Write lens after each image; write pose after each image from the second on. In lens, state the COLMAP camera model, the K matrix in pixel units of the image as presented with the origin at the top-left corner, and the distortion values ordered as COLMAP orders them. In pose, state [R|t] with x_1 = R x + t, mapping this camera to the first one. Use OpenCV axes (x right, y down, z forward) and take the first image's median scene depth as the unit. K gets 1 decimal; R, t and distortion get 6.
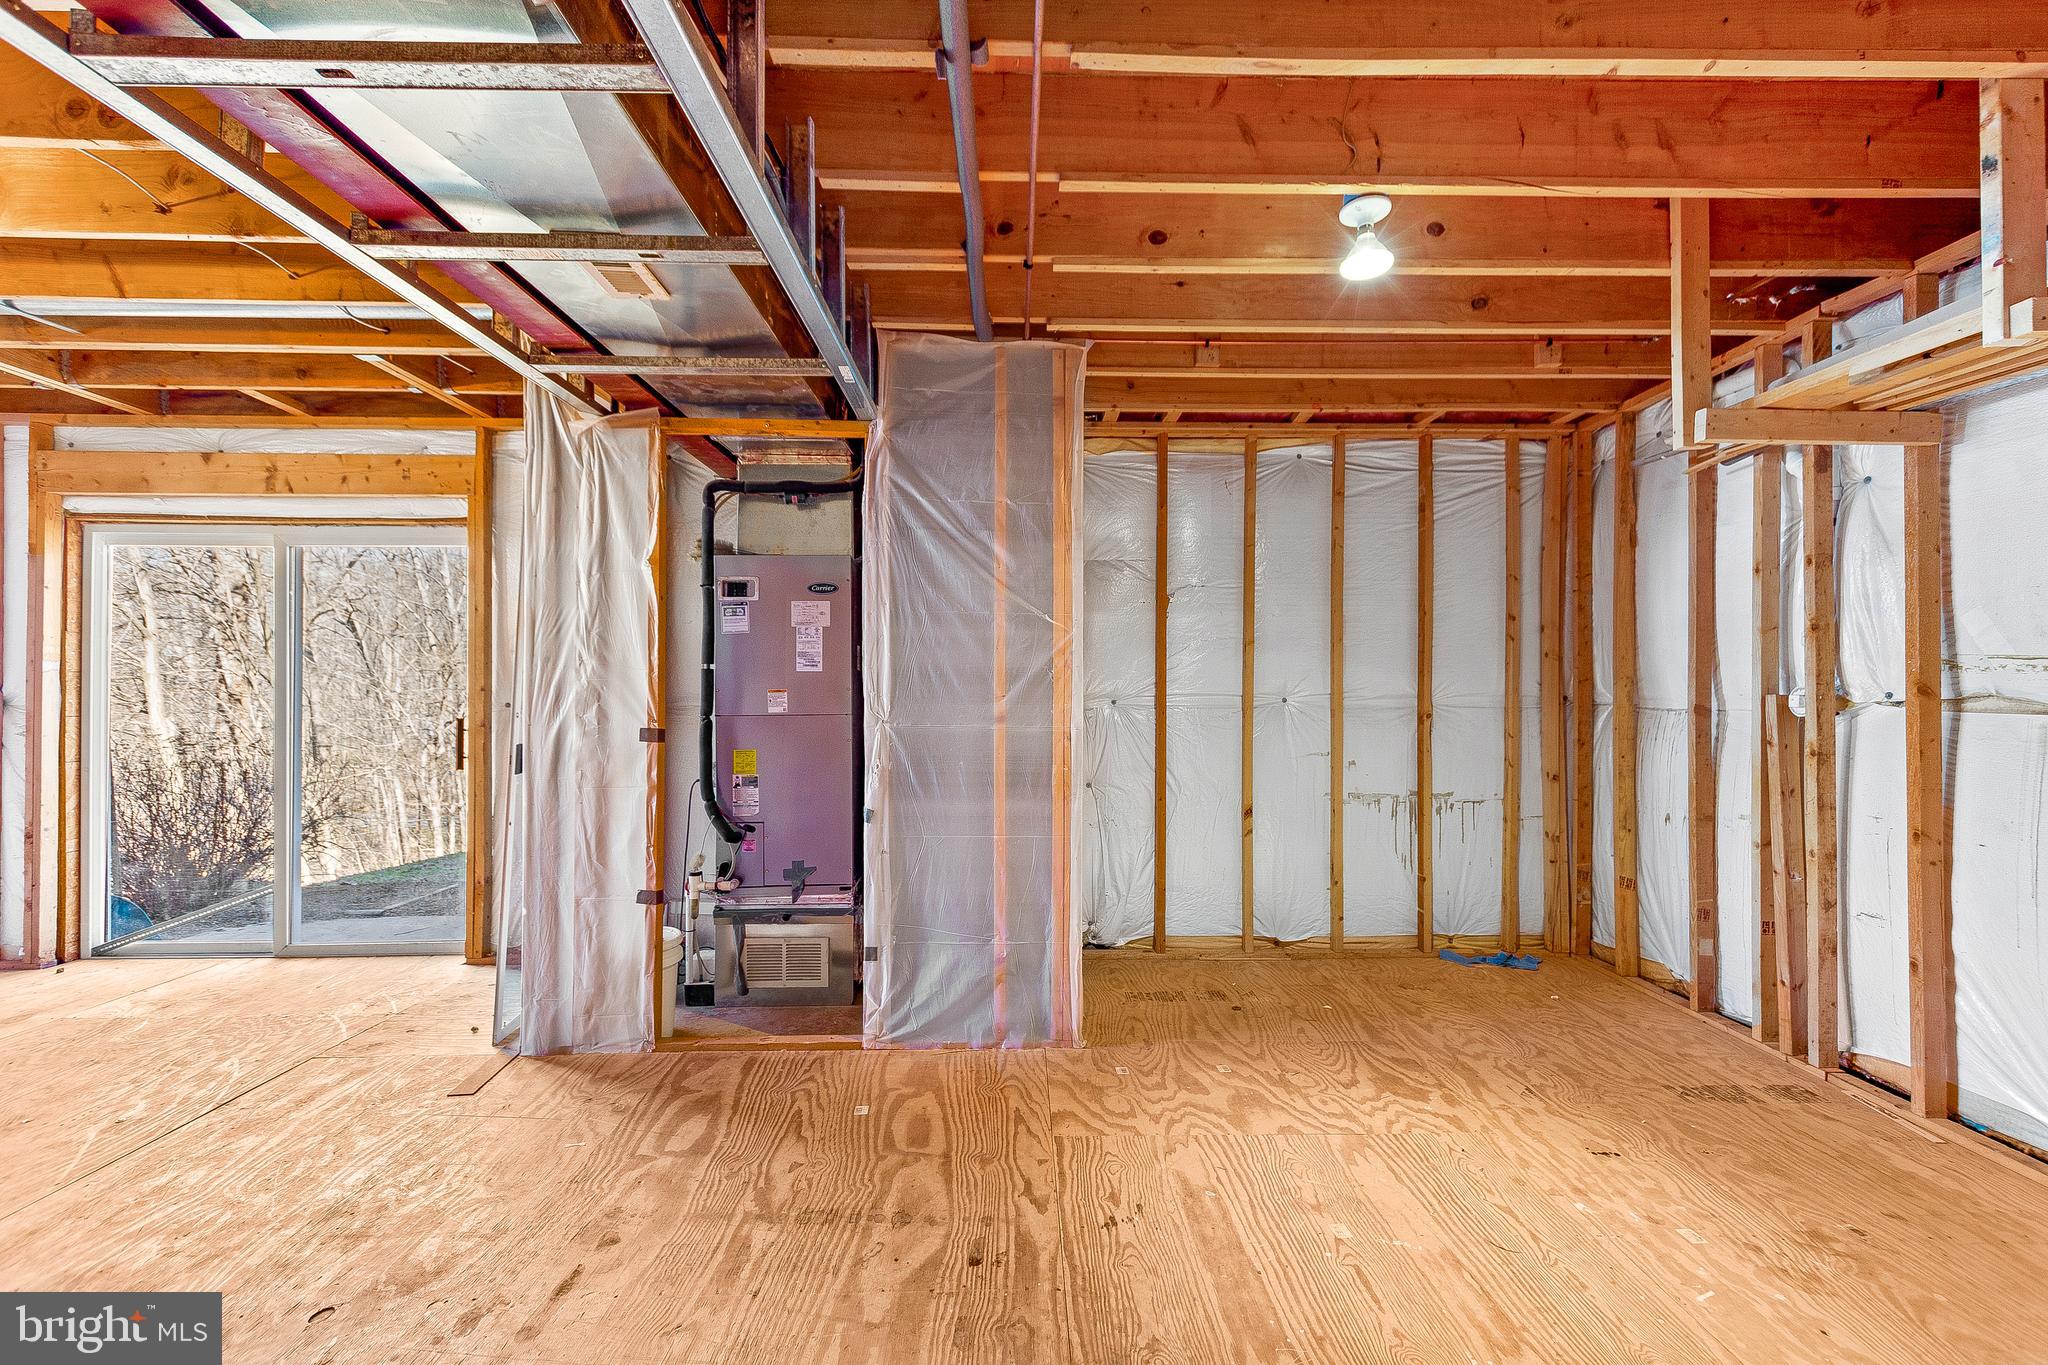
lens RADIAL K [[882.2, 0, 1030.7], [0, 882.2, 686.4], [0, 0, 1]] dist [0.020948, -0.005899]
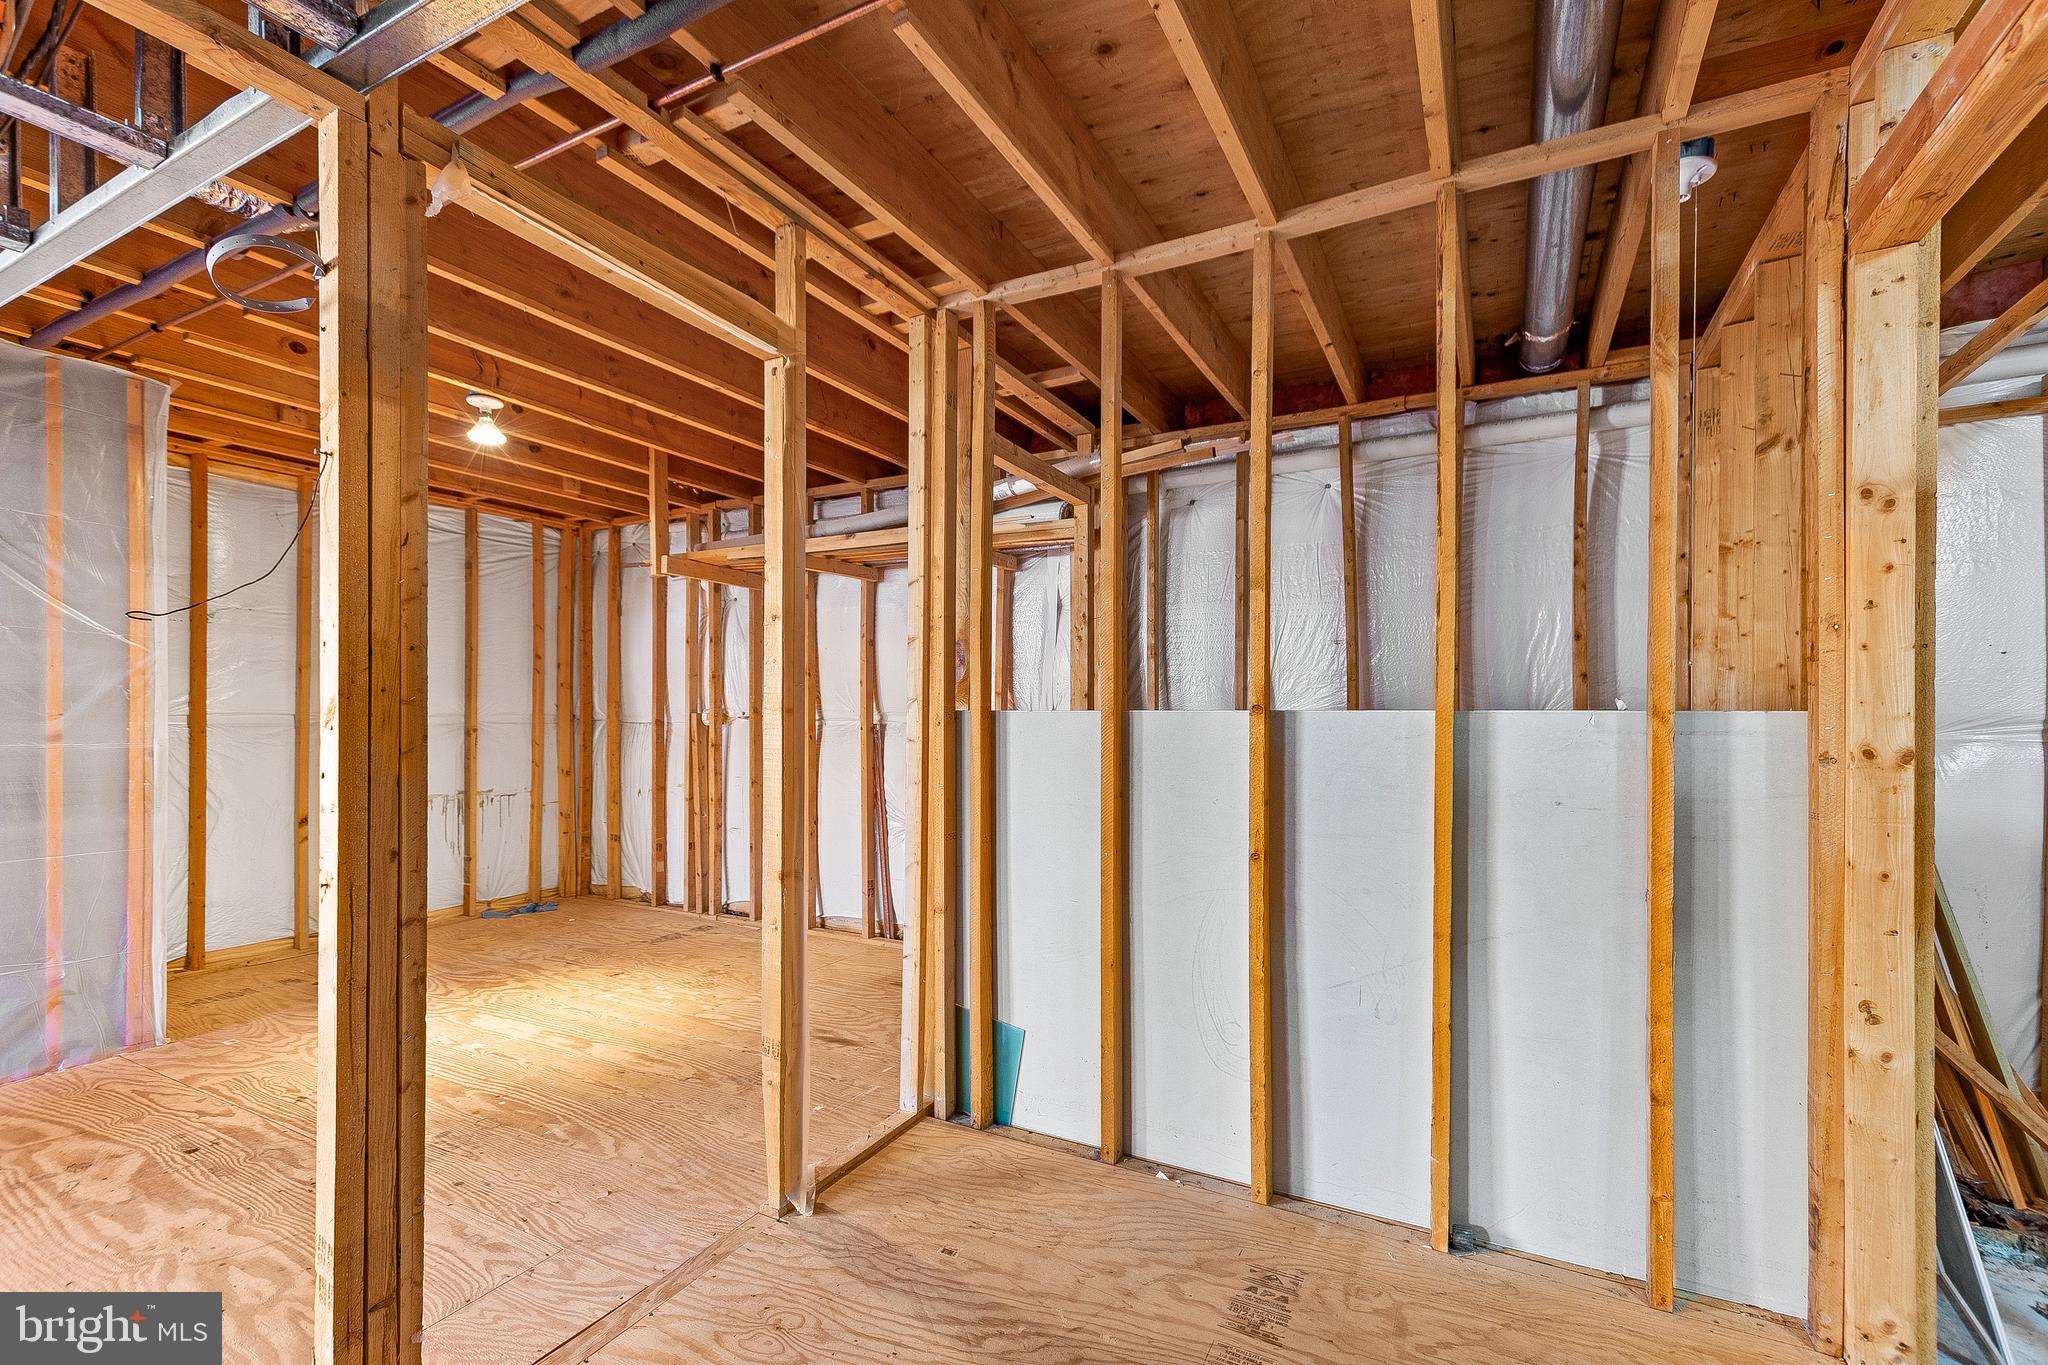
lens RADIAL K [[879.7, 0, 1034.0], [0, 879.7, 714.6], [0, 0, 1]] dist [0.002854, 0.000235]
pose [[0.480979, -0.001295, 0.876731, -0.344920], [-0.006278, 0.999968, 0.004921, -0.000425], [-0.876710, -0.007871, 0.480955, -0.394556]]
